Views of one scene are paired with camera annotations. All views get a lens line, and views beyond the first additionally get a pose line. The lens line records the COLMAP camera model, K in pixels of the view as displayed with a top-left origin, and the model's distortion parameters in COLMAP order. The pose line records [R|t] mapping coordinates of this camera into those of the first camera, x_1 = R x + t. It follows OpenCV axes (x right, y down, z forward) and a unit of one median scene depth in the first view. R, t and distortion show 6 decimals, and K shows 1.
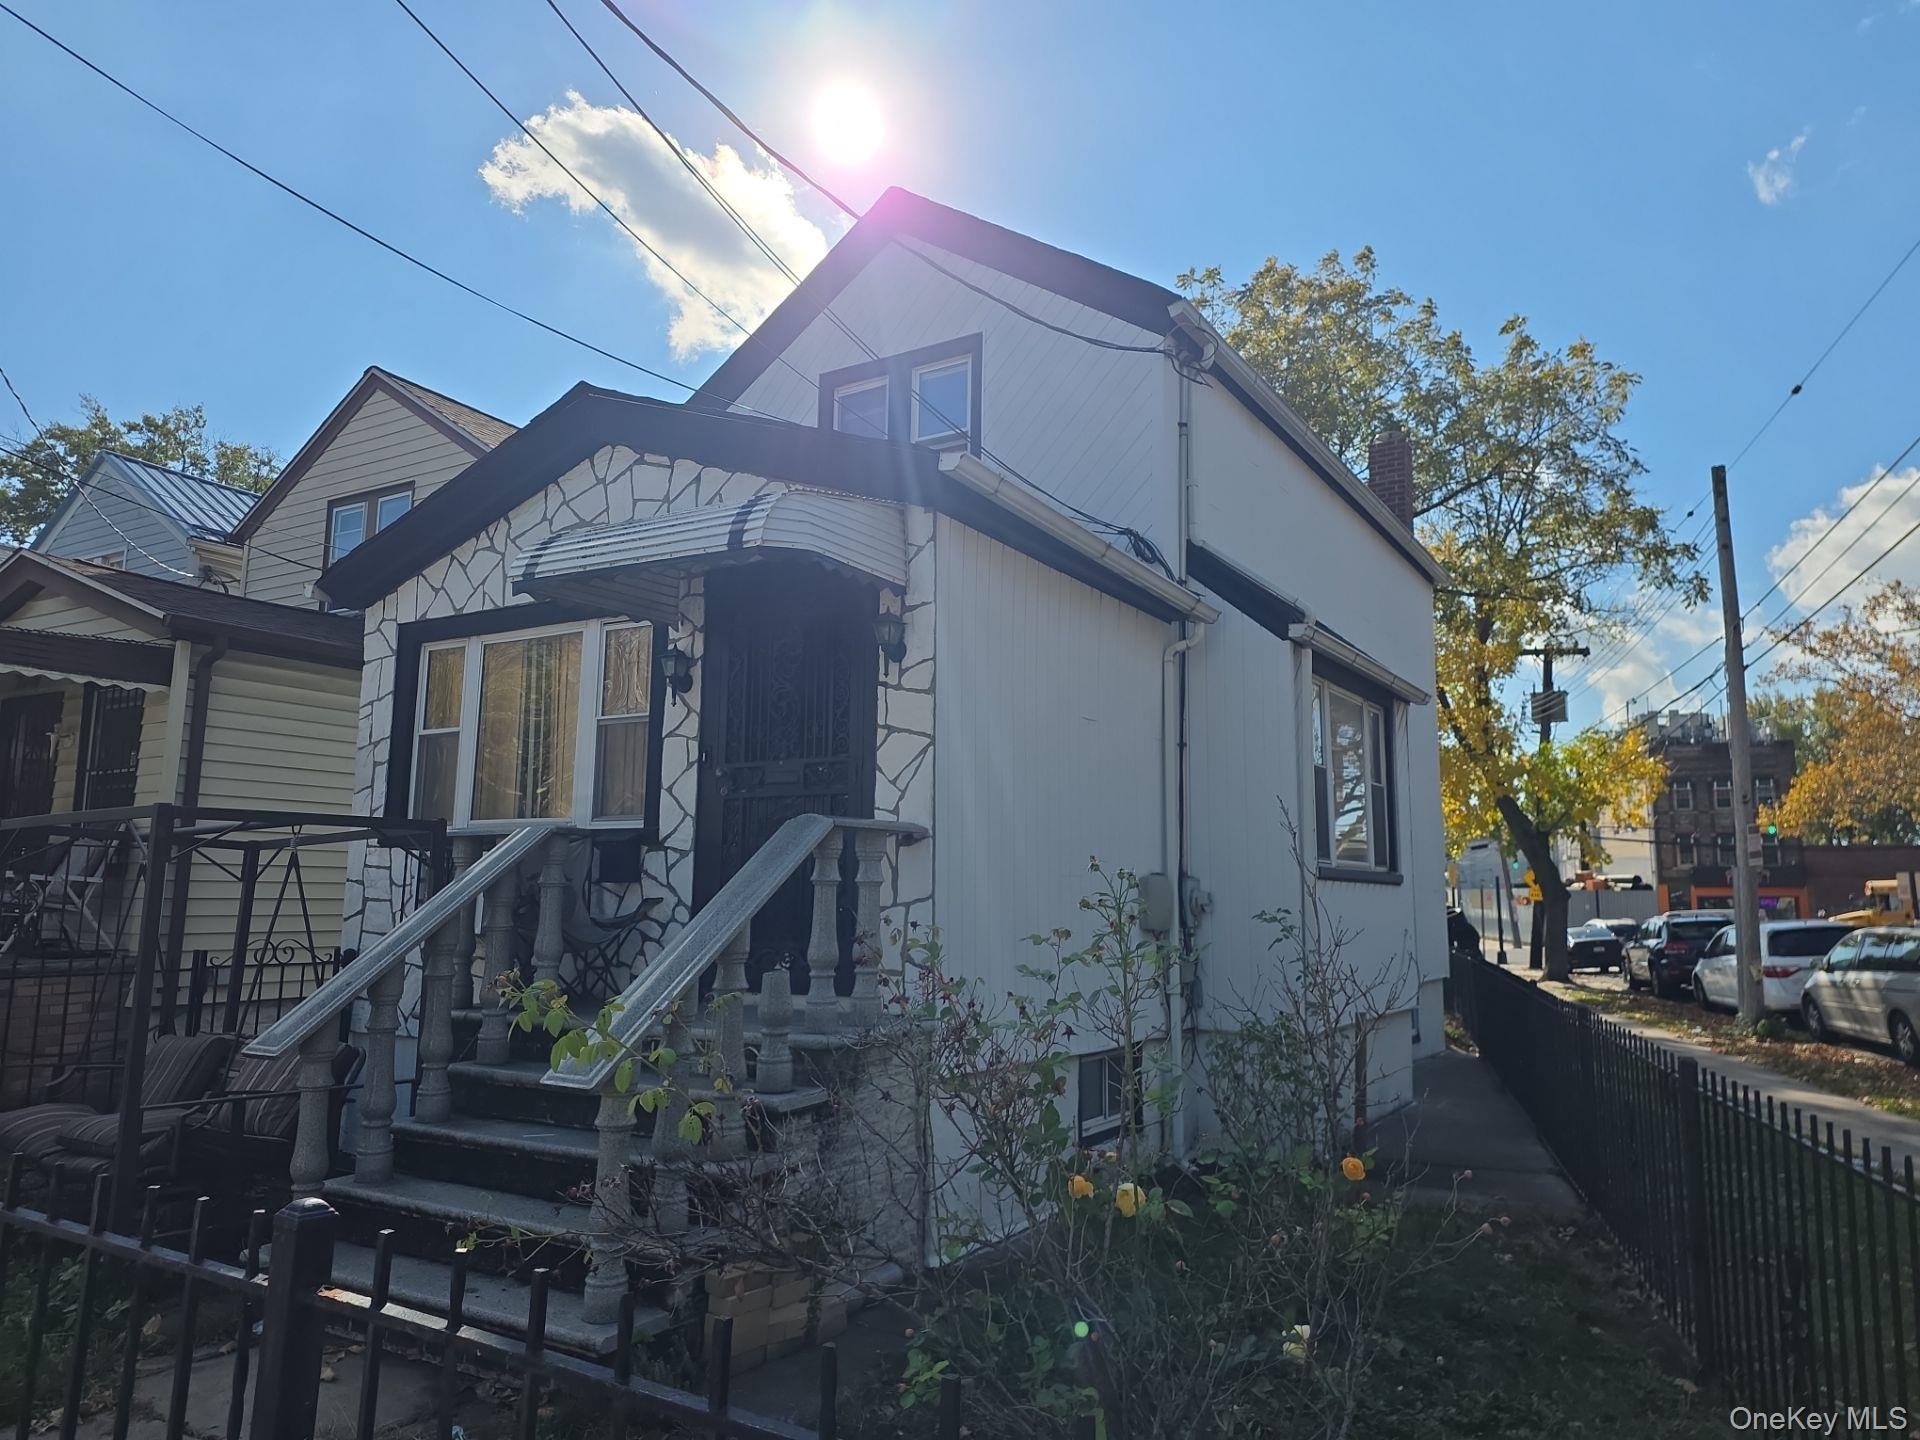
lens RADIAL K [[1367.8, 0, 956.0], [0, 1367.8, 719.2], [0, 0, 1]] dist [0.036551, -0.002084]
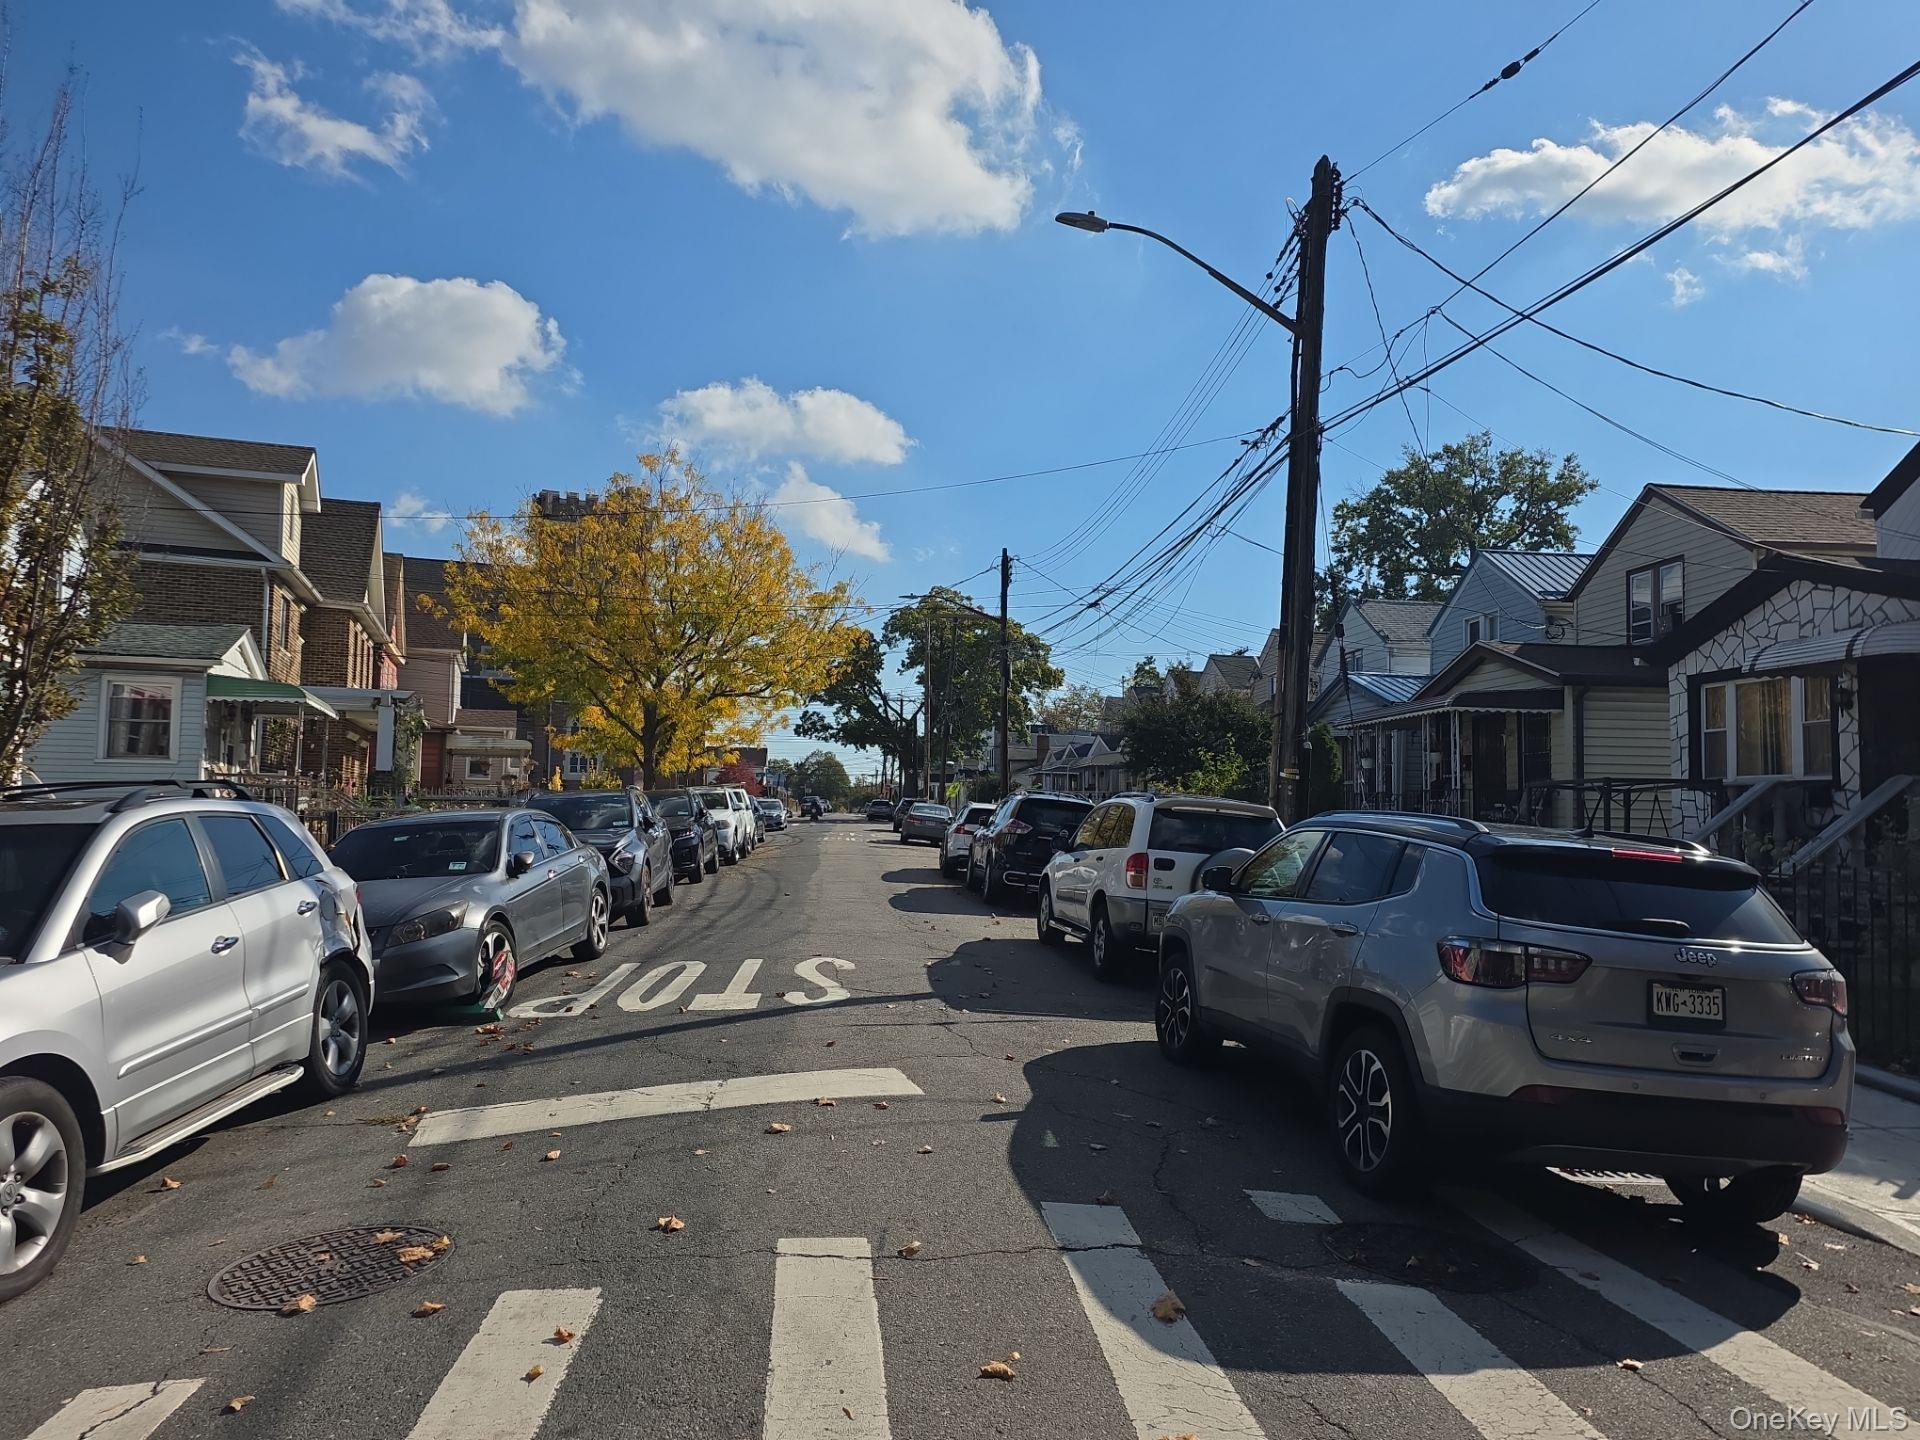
lens RADIAL K [[1367.8, 0, 956.0], [0, 1367.8, 719.2], [0, 0, 1]] dist [0.036551, -0.002084]
pose [[0.646590, -0.058834, -0.760565, 0.420334], [0.093020, 0.995662, 0.002061, -0.112322], [0.757145, -0.072080, 0.649258, -1.086653]]
